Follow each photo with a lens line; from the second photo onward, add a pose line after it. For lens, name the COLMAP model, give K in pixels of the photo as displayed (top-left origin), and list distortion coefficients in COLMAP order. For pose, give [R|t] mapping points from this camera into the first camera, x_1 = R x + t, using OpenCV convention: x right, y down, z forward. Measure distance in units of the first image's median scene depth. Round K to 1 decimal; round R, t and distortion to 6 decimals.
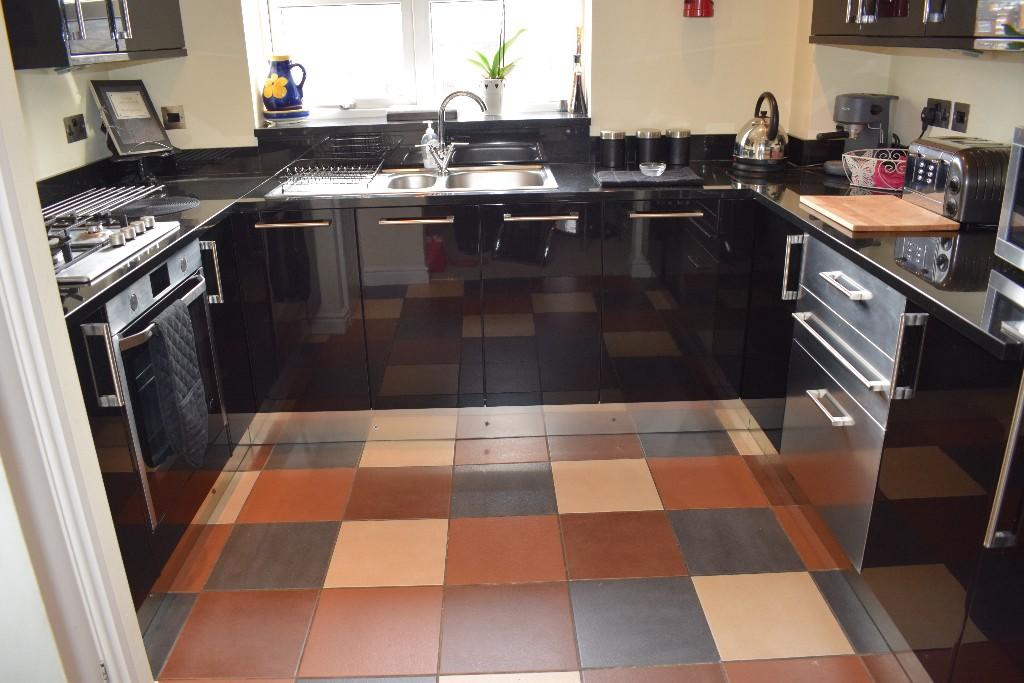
lens RADIAL K [[812.5, 0, 512.0], [0, 812.5, 341.5], [0, 0, 1]] dist [-0.075548, -0.004641]
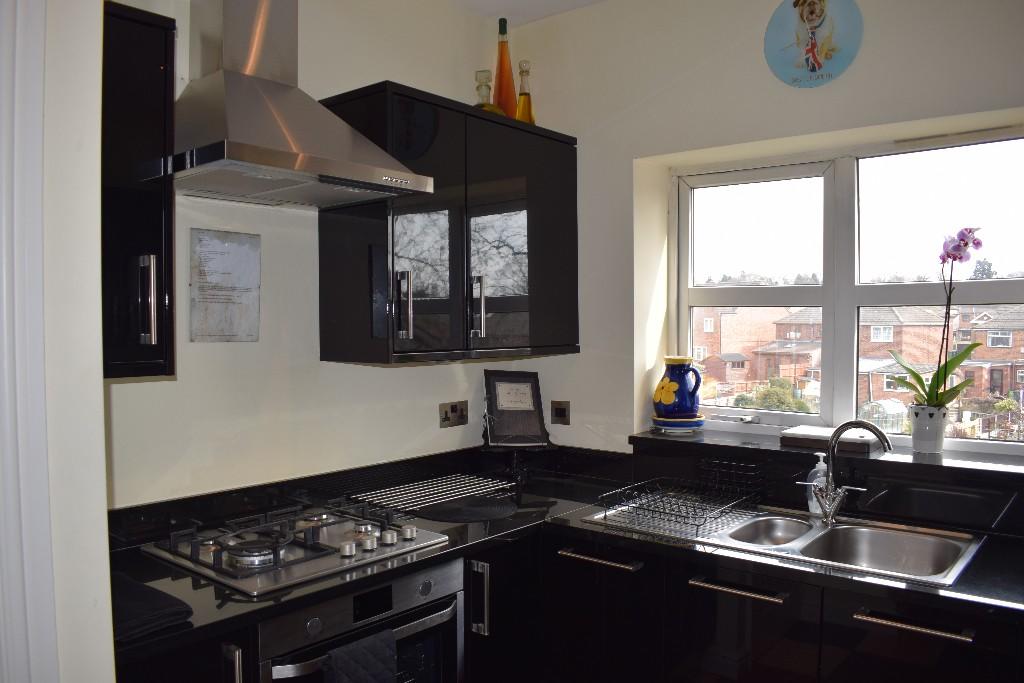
lens RADIAL K [[812.5, 0, 512.0], [0, 812.5, 341.5], [0, 0, 1]] dist [-0.075548, -0.004641]
pose [[0.764040, 0.040587, -0.643891, 0.162053], [-0.248684, 0.939426, -0.235871, -0.117844], [0.595315, 0.340340, 0.727852, 0.224714]]
